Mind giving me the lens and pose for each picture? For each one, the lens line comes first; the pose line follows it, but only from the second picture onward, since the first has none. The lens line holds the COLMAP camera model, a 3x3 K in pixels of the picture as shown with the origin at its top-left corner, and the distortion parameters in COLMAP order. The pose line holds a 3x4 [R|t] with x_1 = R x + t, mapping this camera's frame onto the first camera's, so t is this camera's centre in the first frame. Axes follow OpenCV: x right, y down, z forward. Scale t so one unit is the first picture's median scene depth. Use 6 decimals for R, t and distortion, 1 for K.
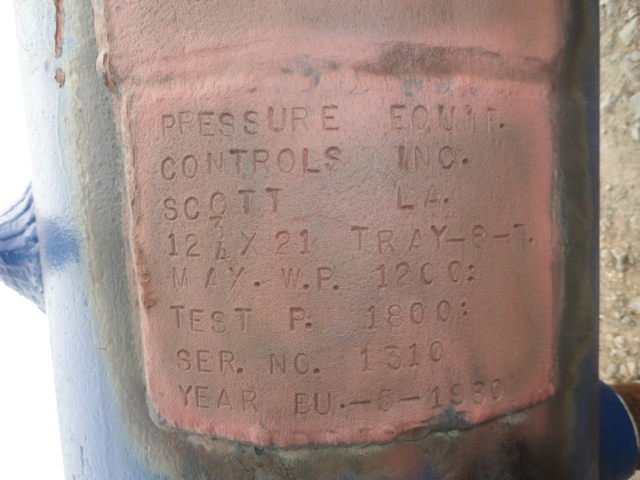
lens RADIAL K [[443.0, 0, 321.2], [0, 443.0, 244.3], [0, 0, 1]] dist [-0.006968, -0.008632]
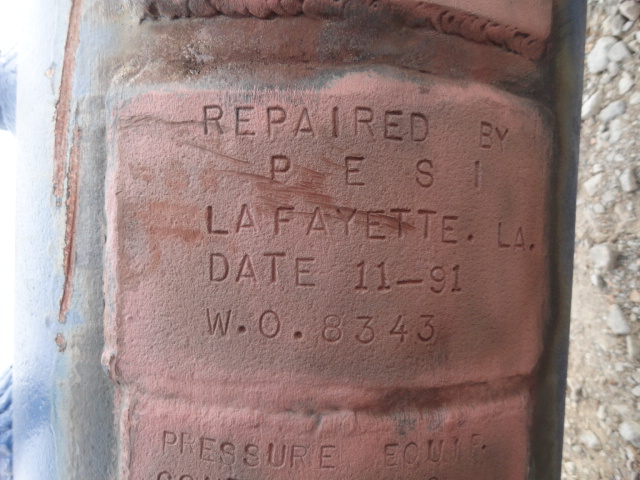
lens RADIAL K [[443.0, 0, 317.2], [0, 443.0, 238.8], [0, 0, 1]] dist [-0.006968, -0.008632]
pose [[0.993483, 0.091580, 0.067854, -0.114713], [-0.086740, 0.993688, -0.071138, -0.674295], [-0.073940, 0.064789, 0.995156, -0.070056]]
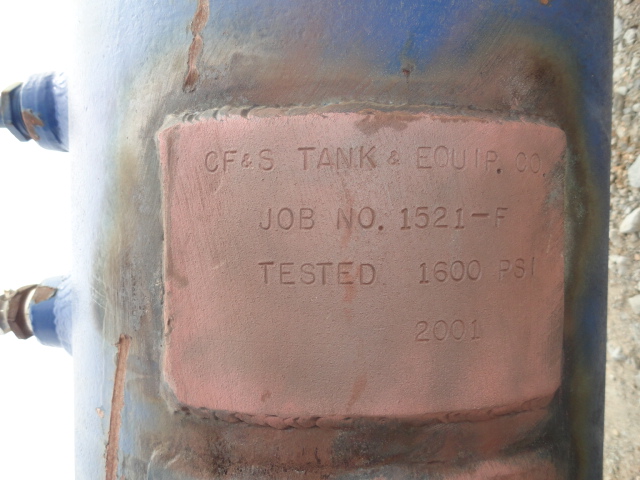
lens RADIAL K [[443.0, 0, 316.4], [0, 443.0, 239.5], [0, 0, 1]] dist [-0.006968, -0.008632]
pose [[0.997414, 0.064520, -0.031674, -0.121738], [-0.066885, 0.994520, -0.080352, -1.566216], [0.026316, 0.082262, 0.996263, -0.228234]]
